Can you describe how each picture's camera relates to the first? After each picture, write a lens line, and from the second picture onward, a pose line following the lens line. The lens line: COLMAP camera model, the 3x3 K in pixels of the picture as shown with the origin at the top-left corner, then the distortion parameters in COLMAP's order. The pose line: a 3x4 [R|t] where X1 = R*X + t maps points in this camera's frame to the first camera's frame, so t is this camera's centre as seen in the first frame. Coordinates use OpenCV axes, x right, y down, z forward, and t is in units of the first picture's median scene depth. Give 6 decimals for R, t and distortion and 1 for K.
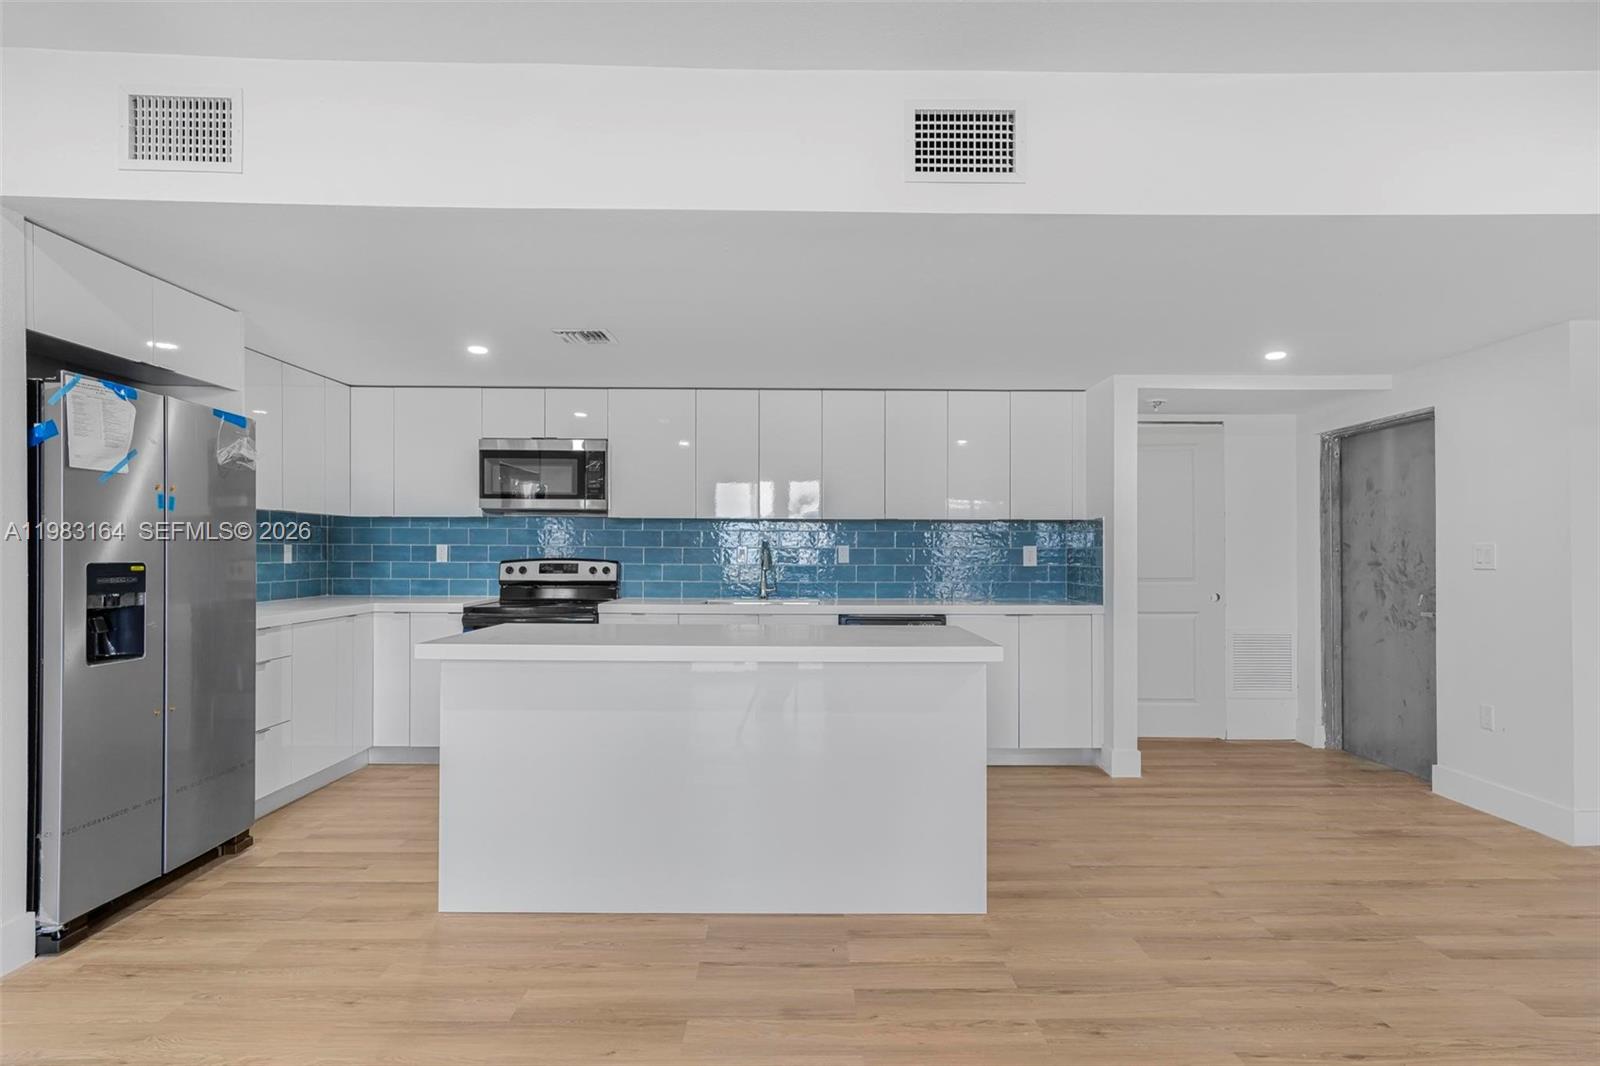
lens RADIAL K [[815.7, 0, 803.2], [0, 815.7, 545.6], [0, 0, 1]] dist [0.001841, 0.000125]
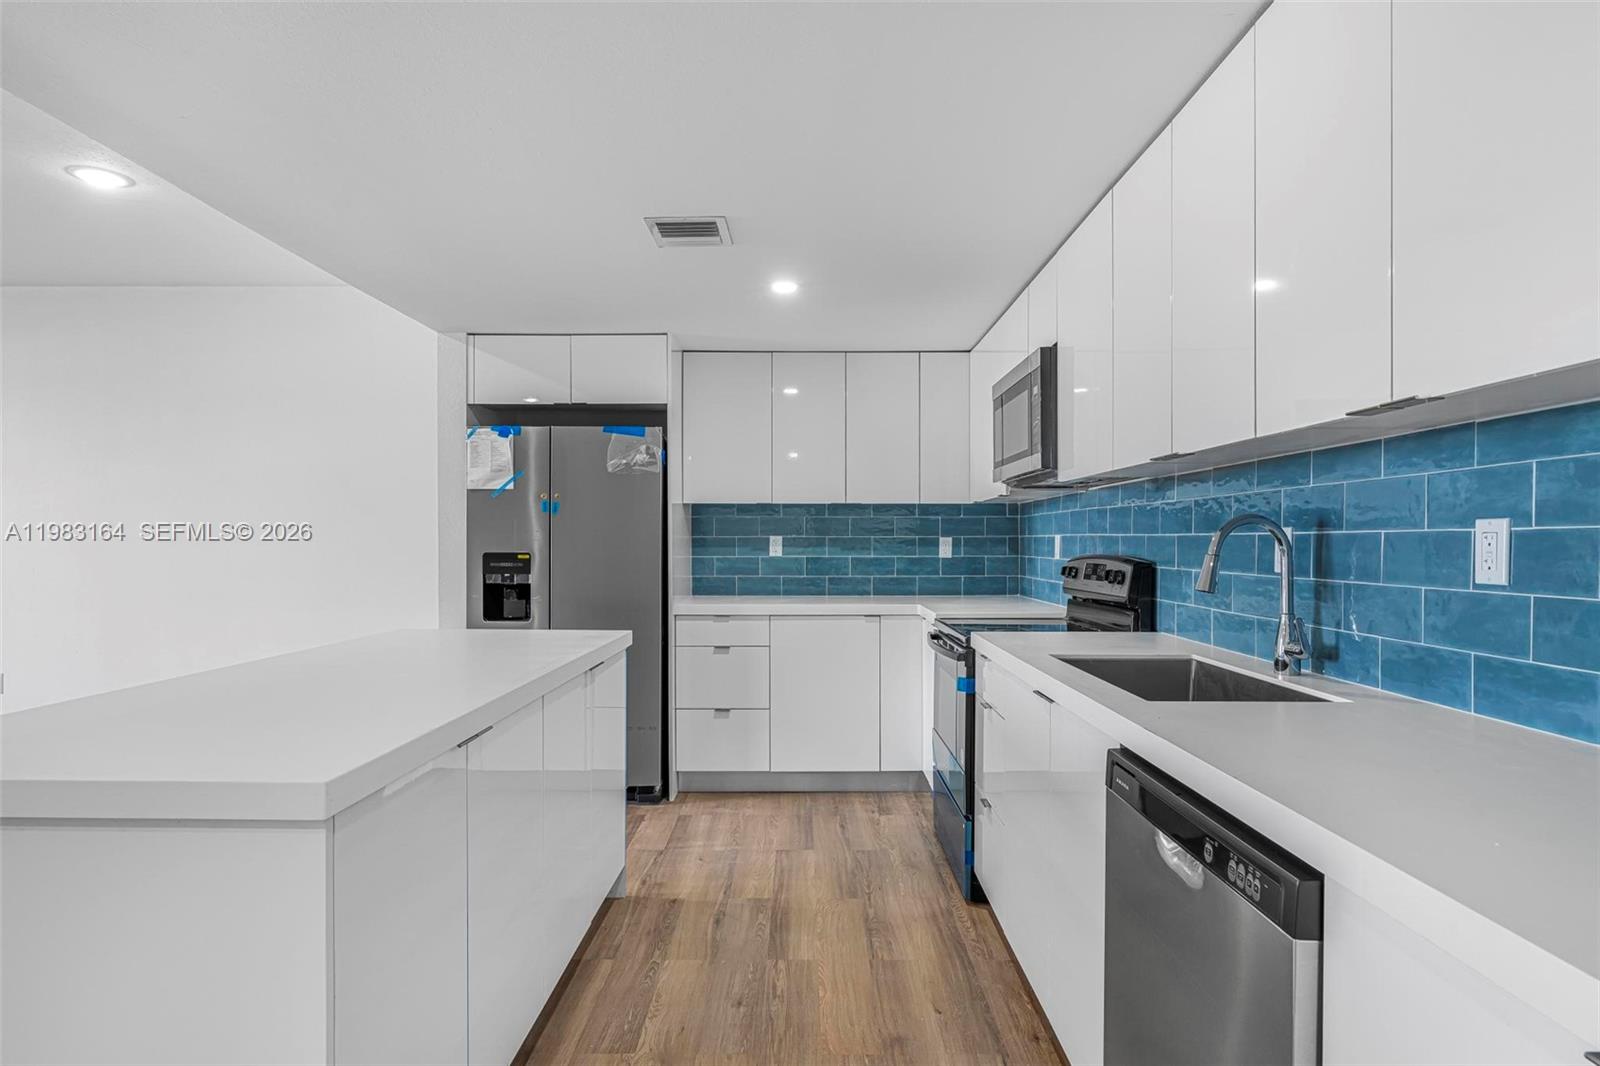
lens RADIAL K [[863.4, 0, 816.4], [0, 863.4, 552.1], [0, 0, 1]] dist [-0.004921, -0.000415]
pose [[-0.004252, 0.007302, -0.999964, 0.370901], [0.007469, 0.999946, 0.007270, 0.007760], [0.999963, -0.007438, -0.004306, 0.869215]]
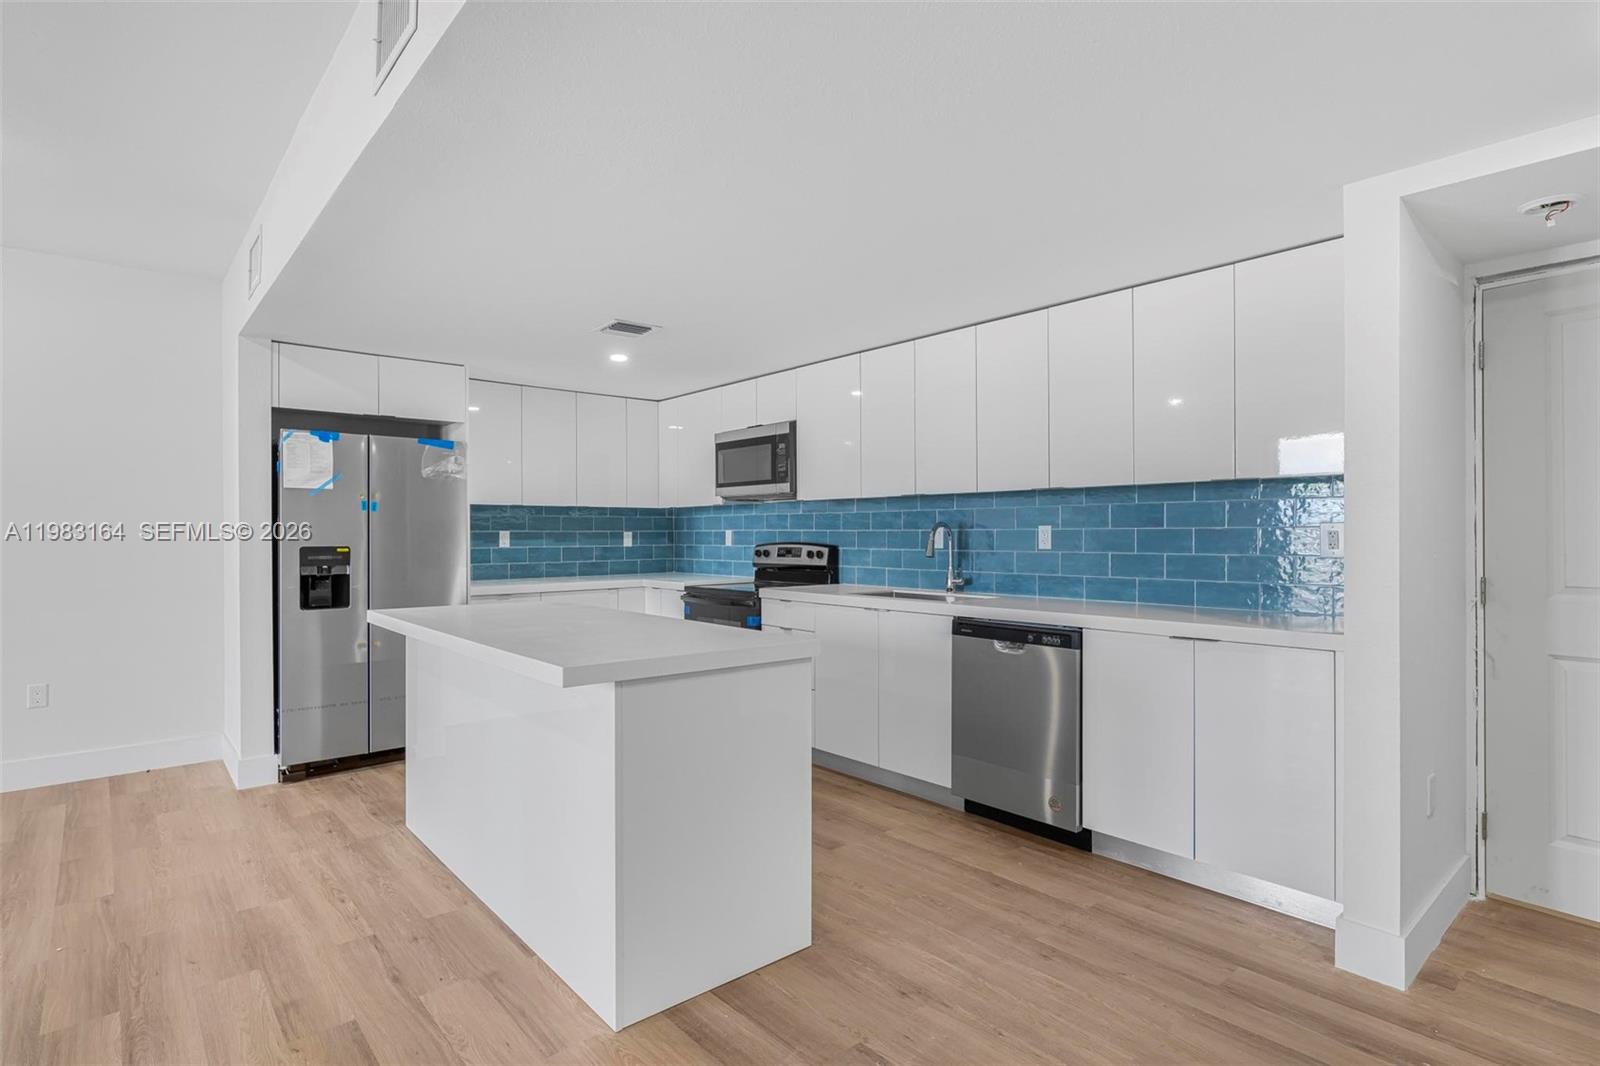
lens RADIAL K [[803.1, 0, 802.9], [0, 803.1, 536.8], [0, 0, 1]] dist [-0.000474, 0.001382]
pose [[0.647037, -0.004337, -0.762446, 0.521326], [0.012843, 0.999904, 0.005211, 0.003763], [0.762350, -0.013164, 0.647031, 0.394836]]
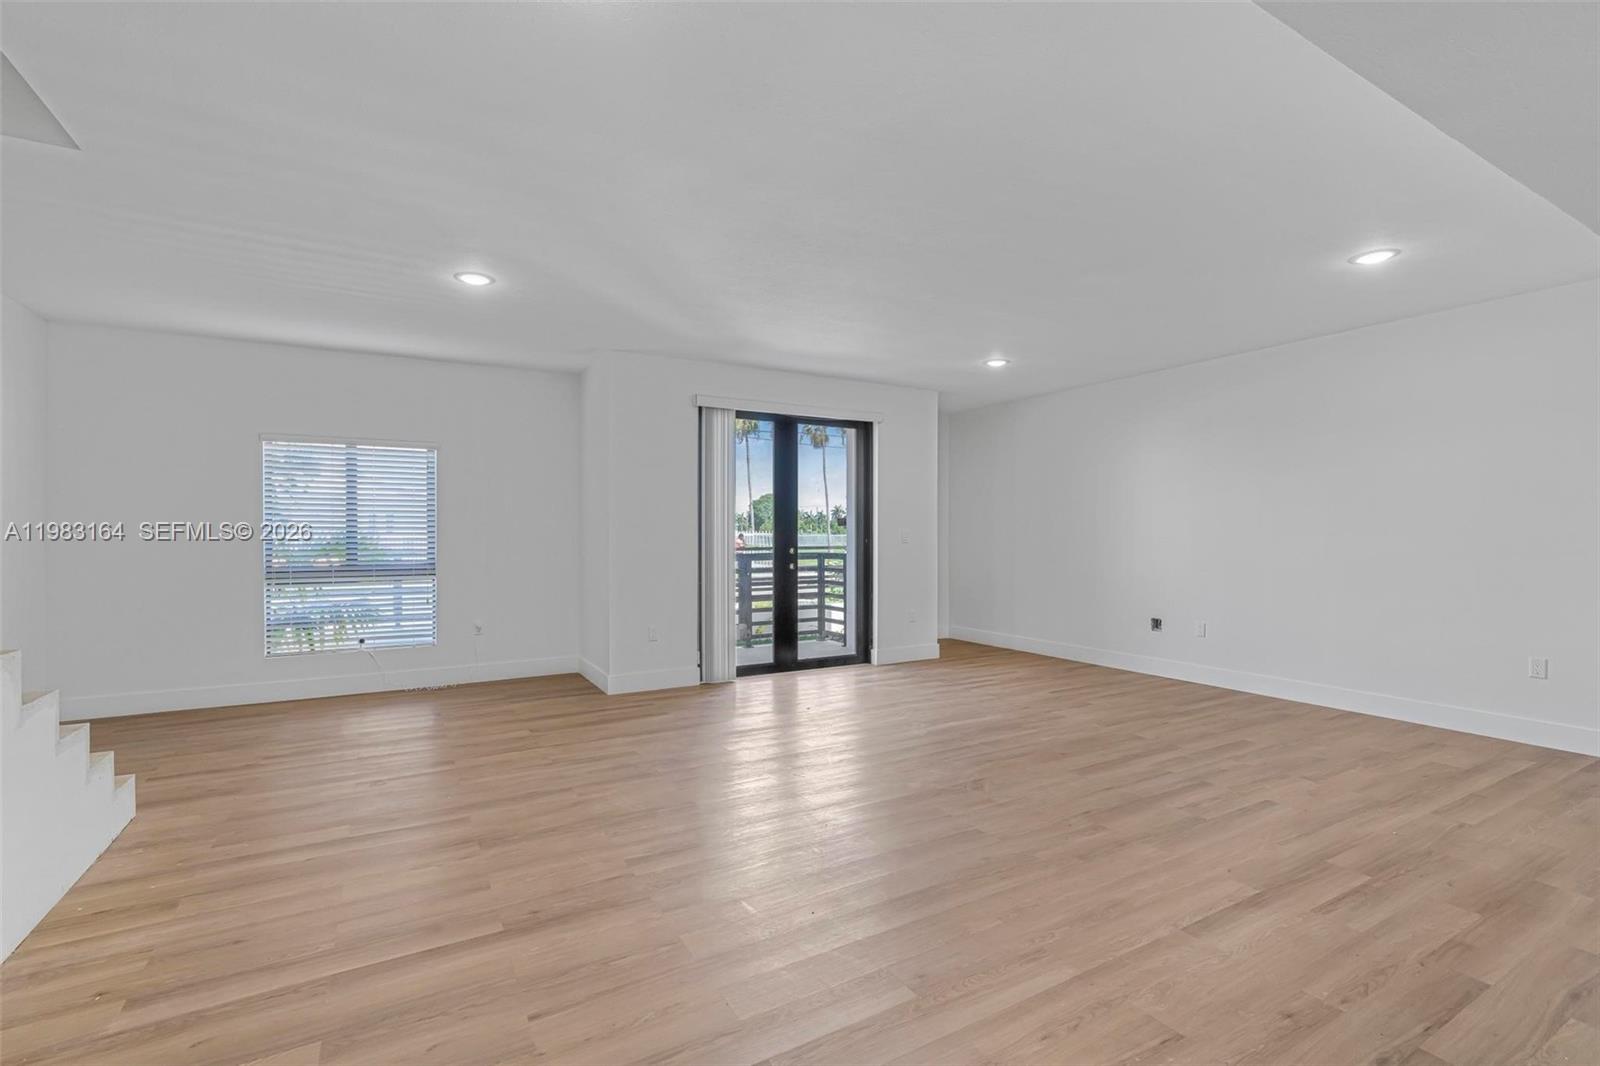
lens RADIAL K [[722.6, 0, 804.6], [0, 722.6, 539.0], [0, 0, 1]] dist [-0.000452, 0.000492]
pose [[-0.872662, -0.001795, -0.488321, 0.579948], [0.000083, 0.999993, -0.003824, 0.009202], [0.488324, -0.003377, -0.872656, 0.658964]]
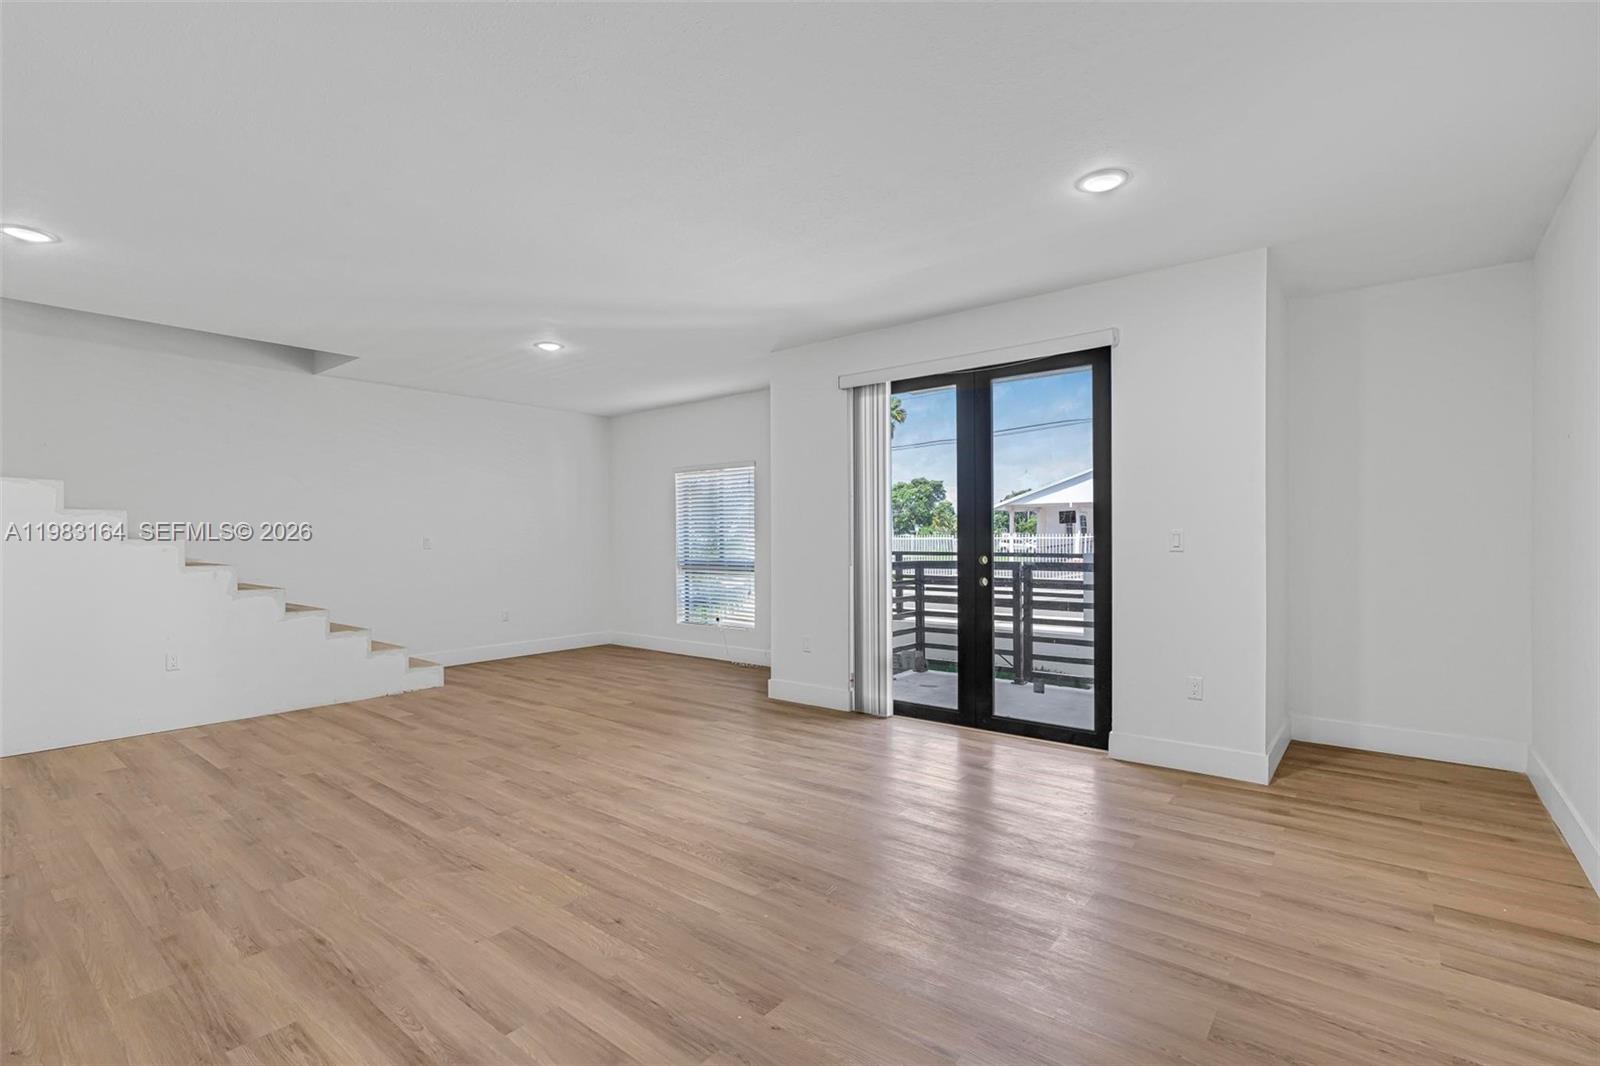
lens RADIAL K [[733.3, 0, 801.1], [0, 733.3, 532.0], [0, 0, 1]] dist [-0.002170, 0.000873]
pose [[-0.766456, 0.005542, 0.642273, -0.524629], [-0.002630, 0.999927, -0.011766, 0.002470], [-0.642292, -0.010707, -0.766386, 0.363736]]
